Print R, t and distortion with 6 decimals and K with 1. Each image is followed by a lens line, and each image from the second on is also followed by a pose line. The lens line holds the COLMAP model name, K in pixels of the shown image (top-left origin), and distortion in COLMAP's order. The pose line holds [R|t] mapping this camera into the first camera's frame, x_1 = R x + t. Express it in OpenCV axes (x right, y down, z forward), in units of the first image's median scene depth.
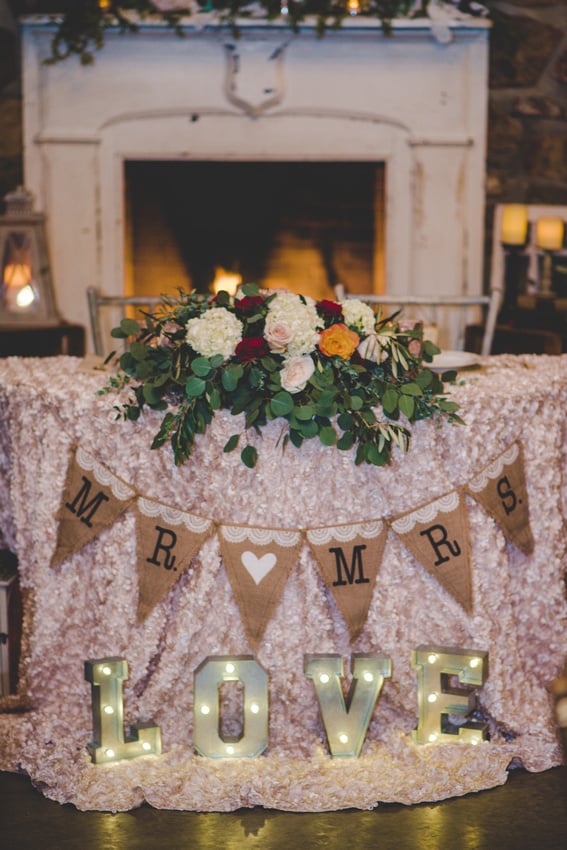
lens RADIAL K [[2105.6, 0, 283.5], [0, 2105.6, 425.0], [0, 0, 1]] dist [0.002922, 0.014882]
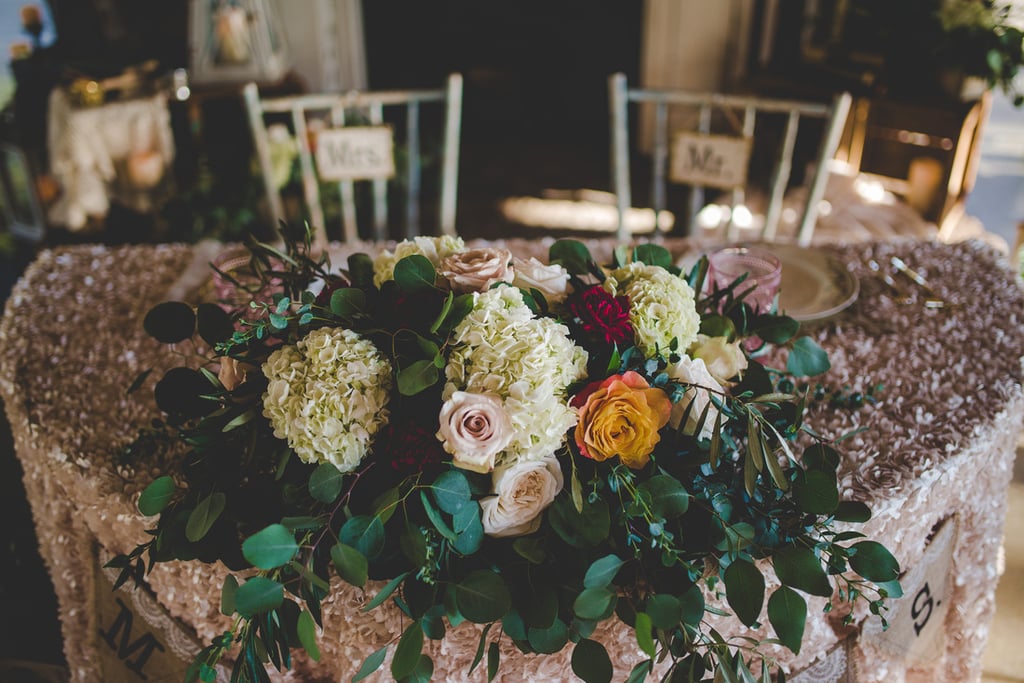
lens RADIAL K [[988.7, 0, 512.0], [0, 988.7, 341.5], [0, 0, 1]] dist [-0.022865, -0.000080]
pose [[0.999202, 0.006869, -0.039337, 0.011837], [0.006870, 0.940834, 0.338798, -0.118757], [0.039336, -0.338798, 0.940036, 0.806549]]
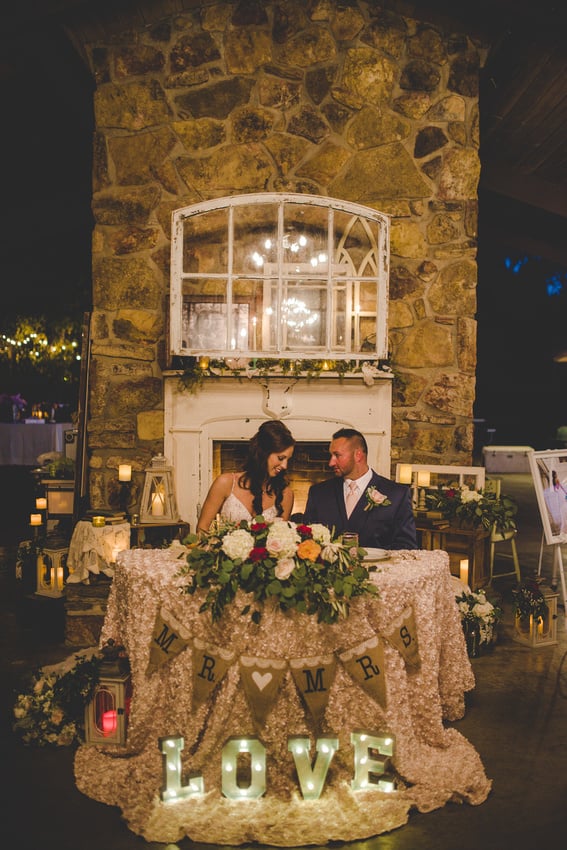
lens RADIAL K [[820.7, 0, 283.5], [0, 820.7, 425.0], [0, 0, 1]] dist [-0.022865, -0.000080]
pose [[0.999431, 0.006149, -0.033172, 0.026639], [-0.010567, 0.990831, -0.134693, -0.049733], [0.032040, 0.134967, 0.990332, 0.306043]]
